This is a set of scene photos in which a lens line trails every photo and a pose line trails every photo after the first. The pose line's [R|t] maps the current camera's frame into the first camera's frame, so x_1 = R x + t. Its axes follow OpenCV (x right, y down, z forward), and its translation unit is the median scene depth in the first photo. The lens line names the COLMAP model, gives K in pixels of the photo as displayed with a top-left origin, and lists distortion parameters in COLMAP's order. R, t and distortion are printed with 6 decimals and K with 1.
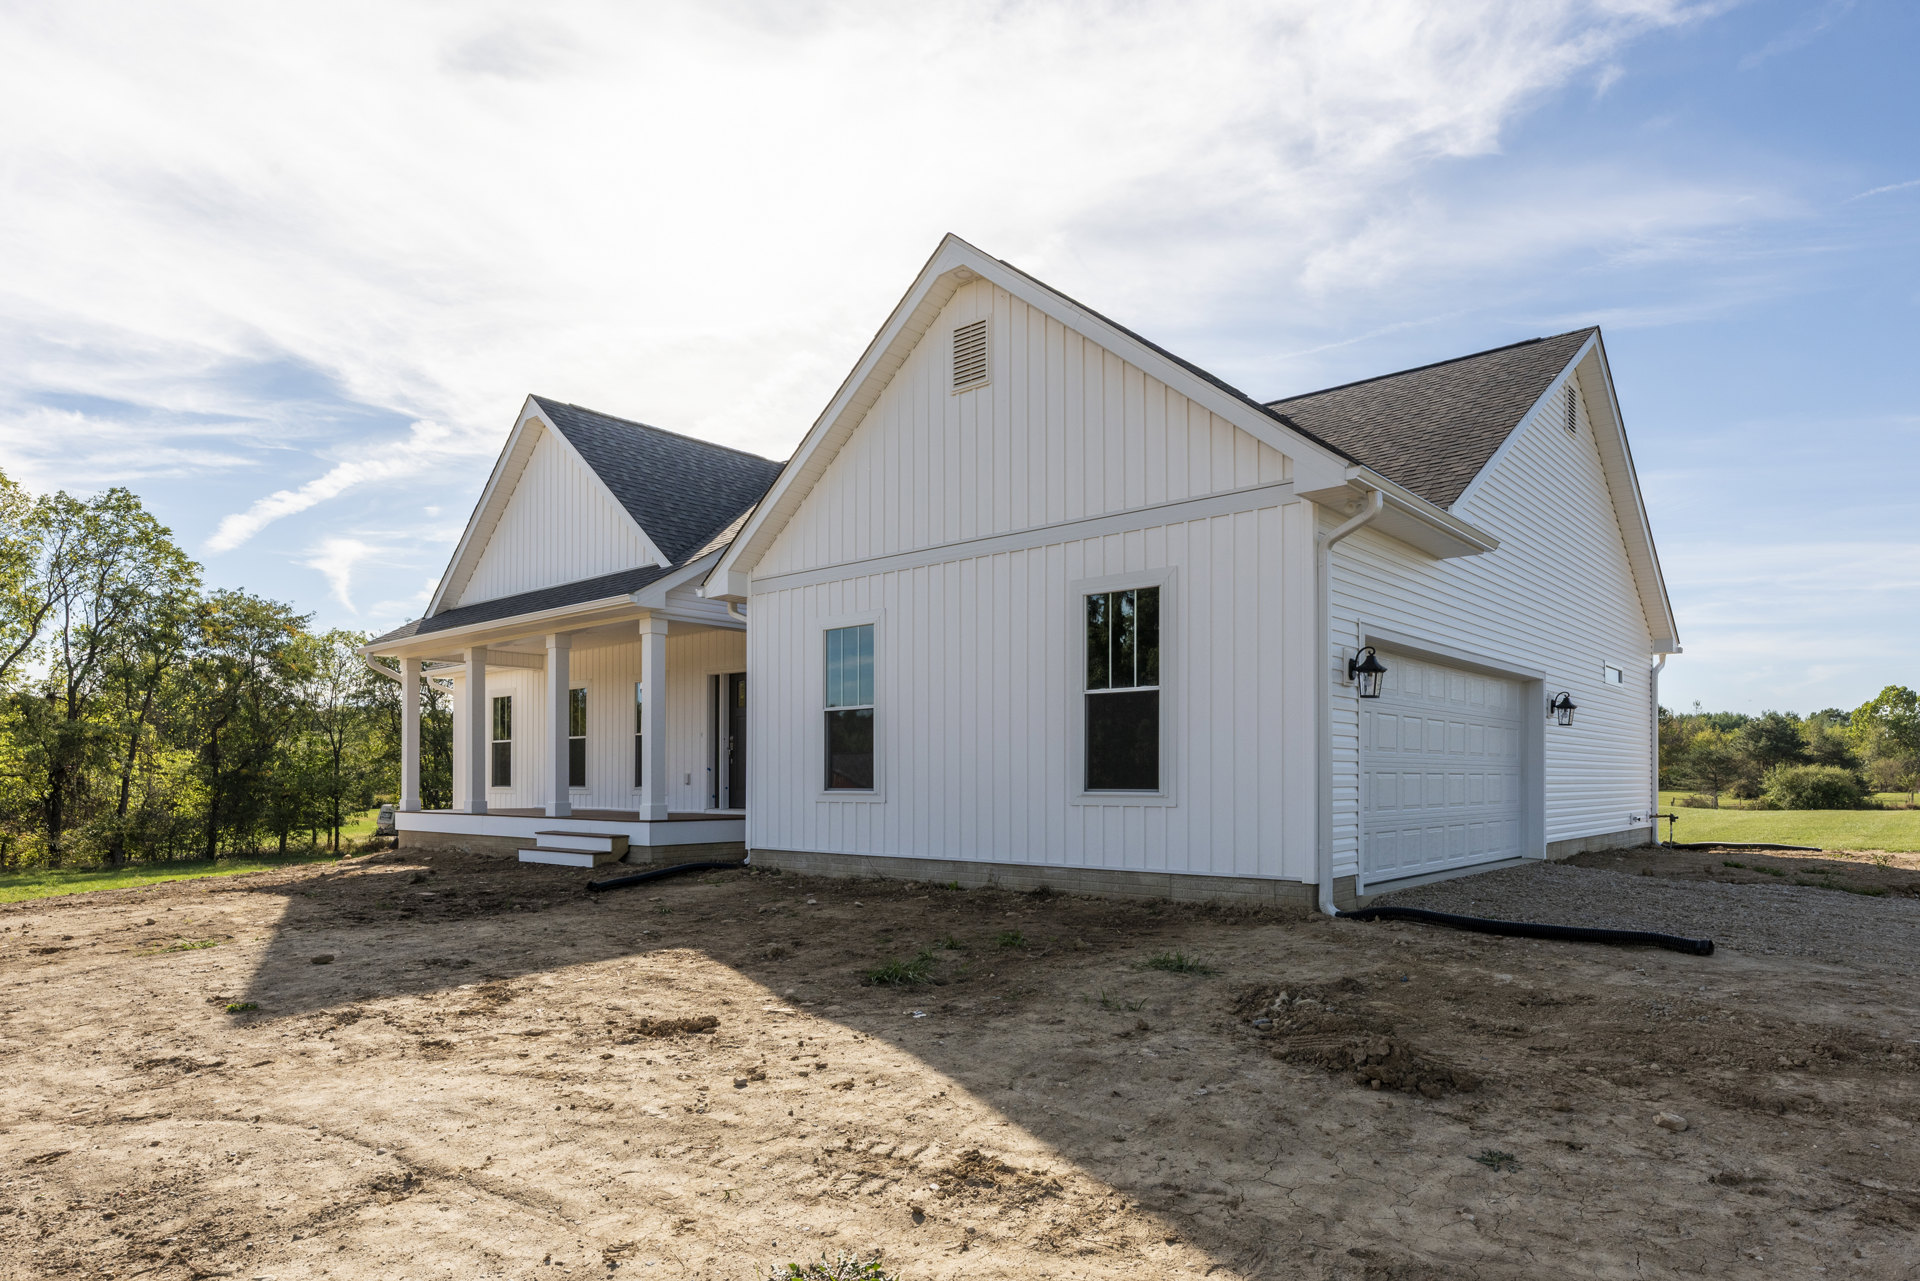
lens RADIAL K [[1129.3, 0, 961.5], [0, 1129.3, 771.4], [0, 0, 1]] dist [-0.002110, -0.000436]
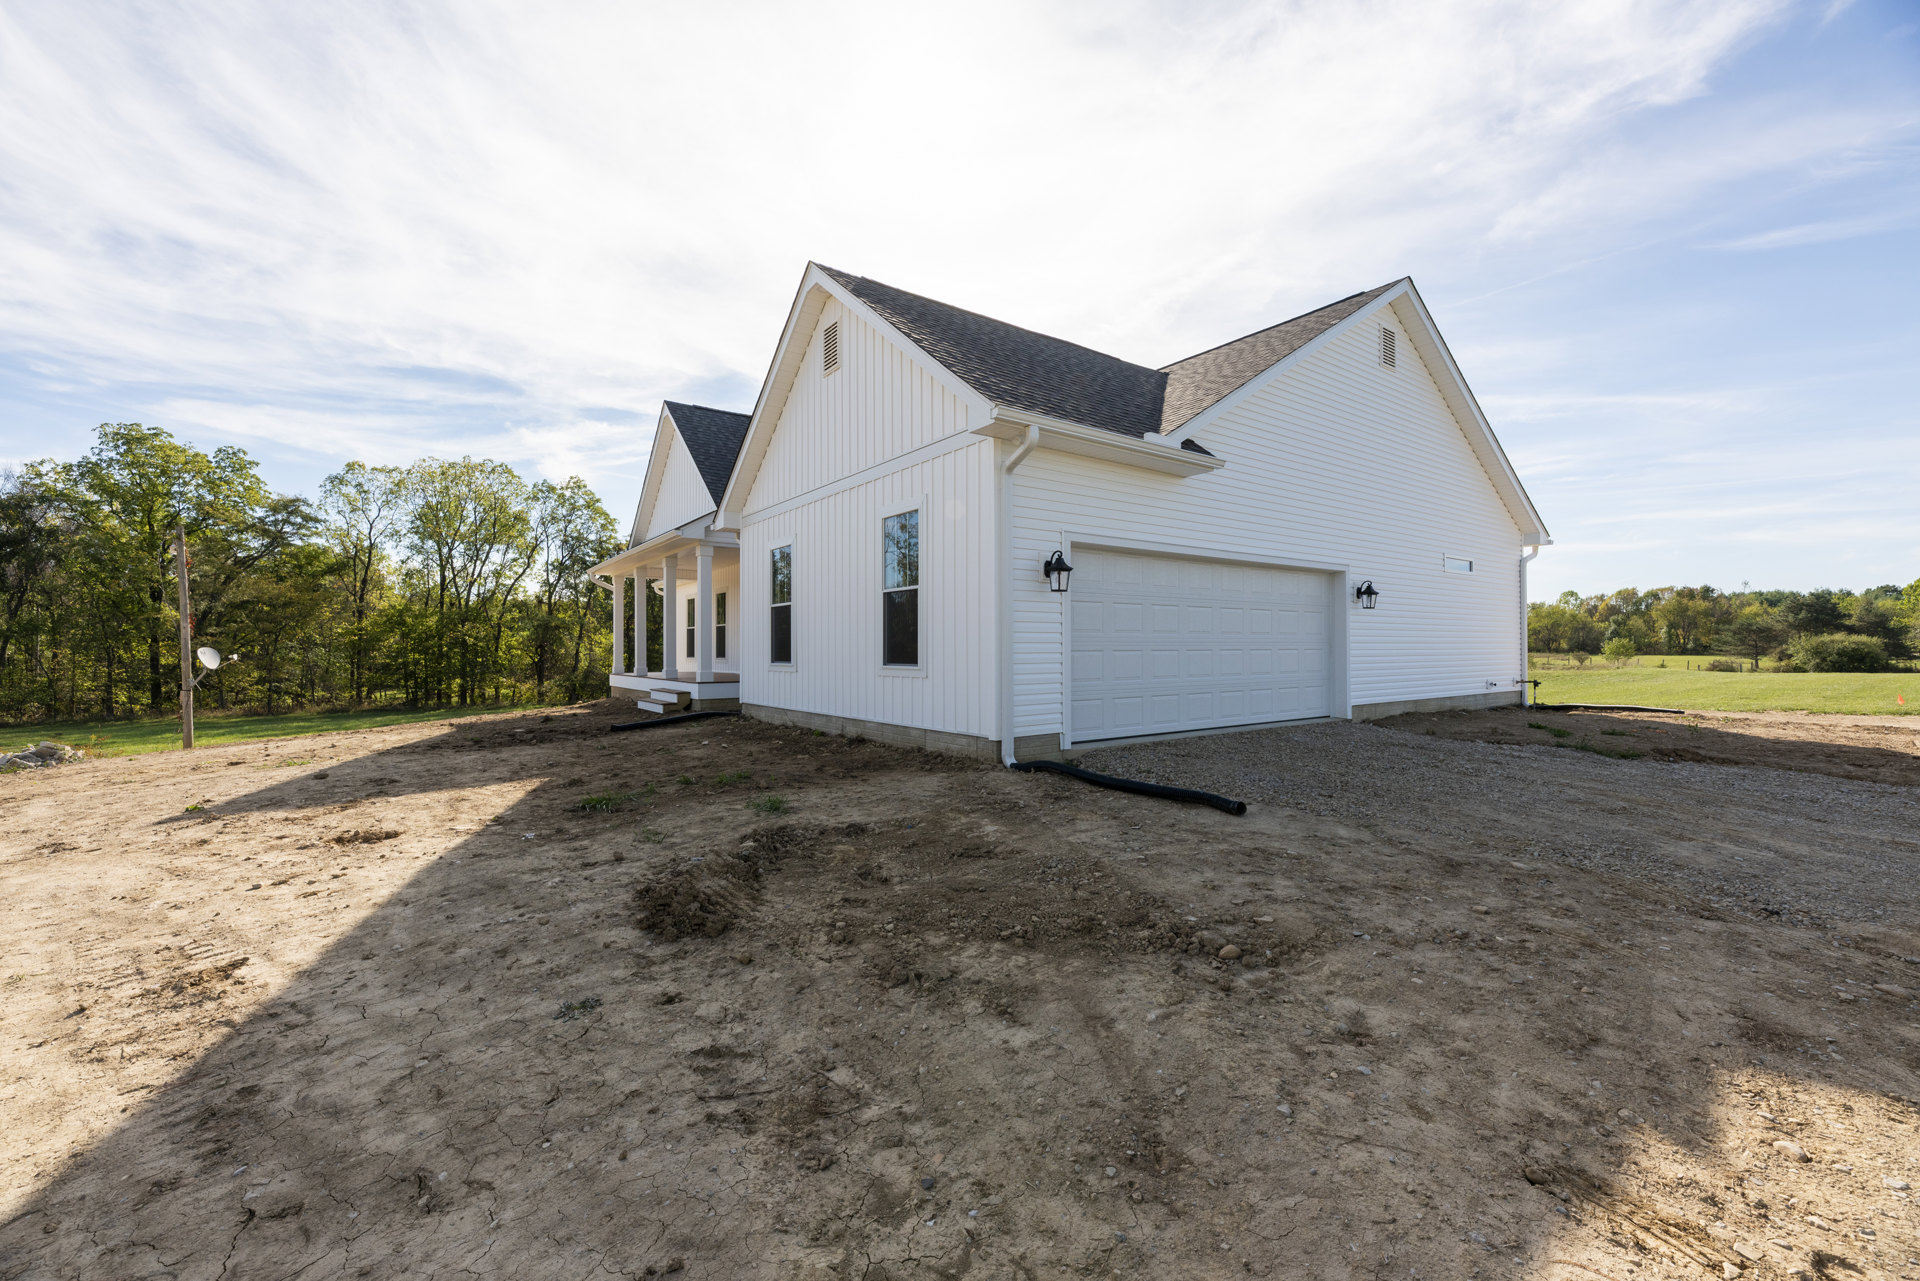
lens RADIAL K [[770.8, 0, 960.0], [0, 770.8, 640.5], [0, 0, 1]] dist [-0.002069, 0.000121]
pose [[0.974295, -0.005932, -0.225196, 0.294408], [0.005286, 0.999980, -0.003469, -0.005870], [0.225212, 0.002190, 0.974307, 0.094961]]
